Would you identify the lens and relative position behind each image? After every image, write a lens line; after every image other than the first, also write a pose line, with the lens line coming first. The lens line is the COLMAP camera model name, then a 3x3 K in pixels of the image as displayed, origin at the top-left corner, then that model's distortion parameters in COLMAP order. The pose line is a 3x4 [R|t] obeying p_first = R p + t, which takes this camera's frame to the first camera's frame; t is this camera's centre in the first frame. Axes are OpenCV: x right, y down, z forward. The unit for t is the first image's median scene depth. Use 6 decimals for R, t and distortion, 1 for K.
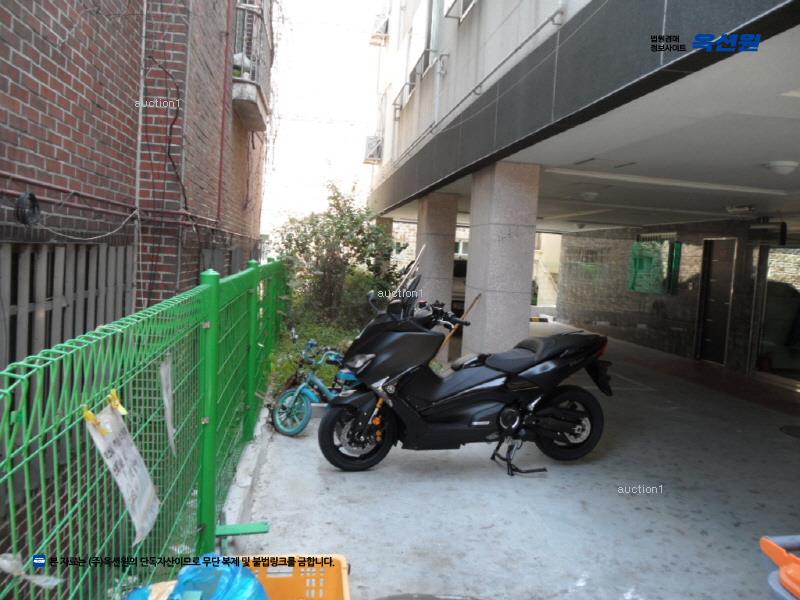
lens RADIAL K [[645.5, 0, 403.1], [0, 645.5, 294.7], [0, 0, 1]] dist [-0.033364, 0.013113]
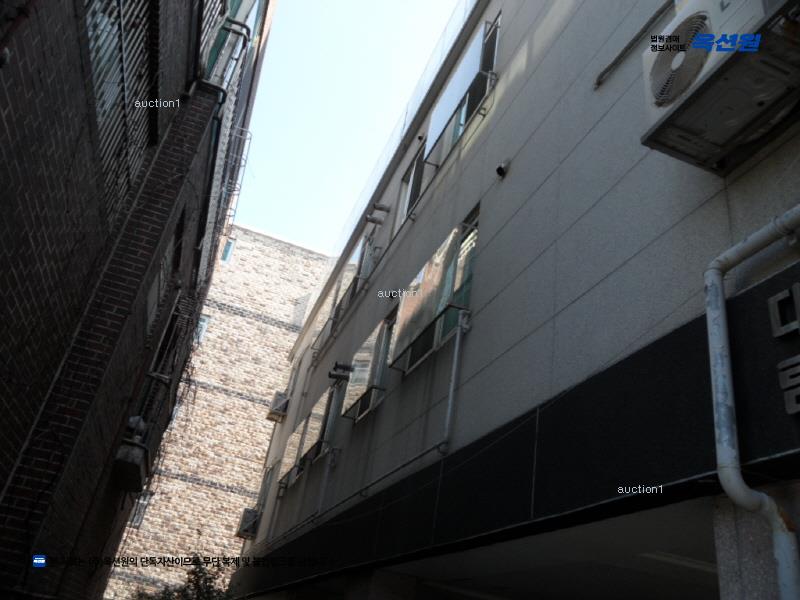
lens RADIAL K [[645.5, 0, 403.1], [0, 645.5, 294.7], [0, 0, 1]] dist [-0.033364, 0.013113]
pose [[0.975795, 0.178751, 0.125987, -0.007160], [-0.083967, 0.838185, -0.538884, -0.027561], [-0.201926, 0.515261, 0.832906, -0.026386]]
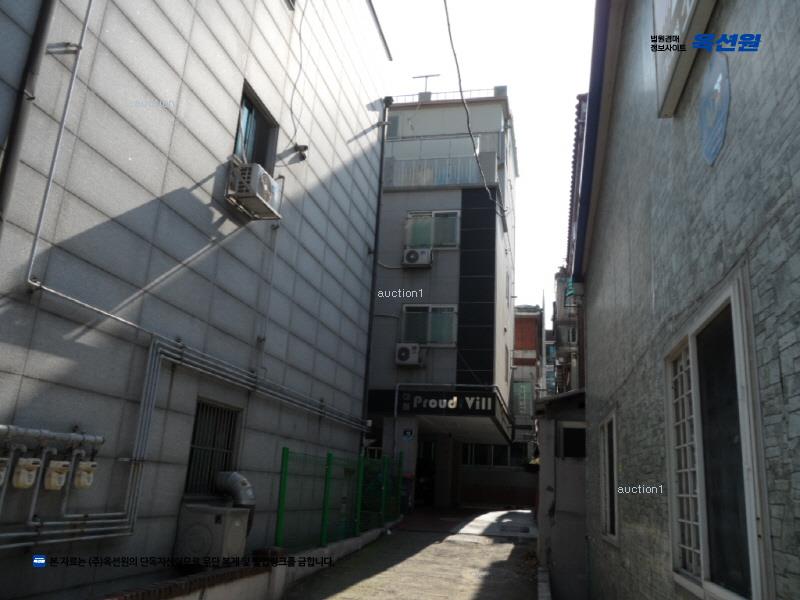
lens RADIAL K [[645.5, 0, 403.1], [0, 645.5, 294.7], [0, 0, 1]] dist [-0.033364, 0.013113]
pose [[0.364112, 0.231260, 0.902187, -1.731120], [0.017553, 0.966806, -0.254908, 0.041603], [-0.931190, 0.108651, 0.347967, -0.580994]]
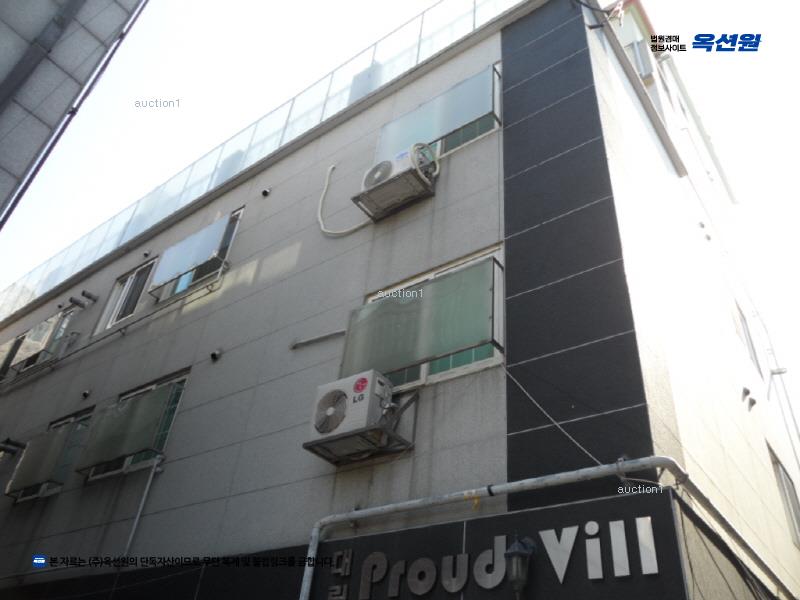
lens RADIAL K [[645.5, 0, 403.1], [0, 645.5, 294.7], [0, 0, 1]] dist [-0.033364, 0.013113]
pose [[0.710156, 0.437131, 0.551901, -0.196100], [-0.007044, 0.788274, -0.615285, -0.008112], [-0.704009, 0.433061, 0.562876, -0.295031]]
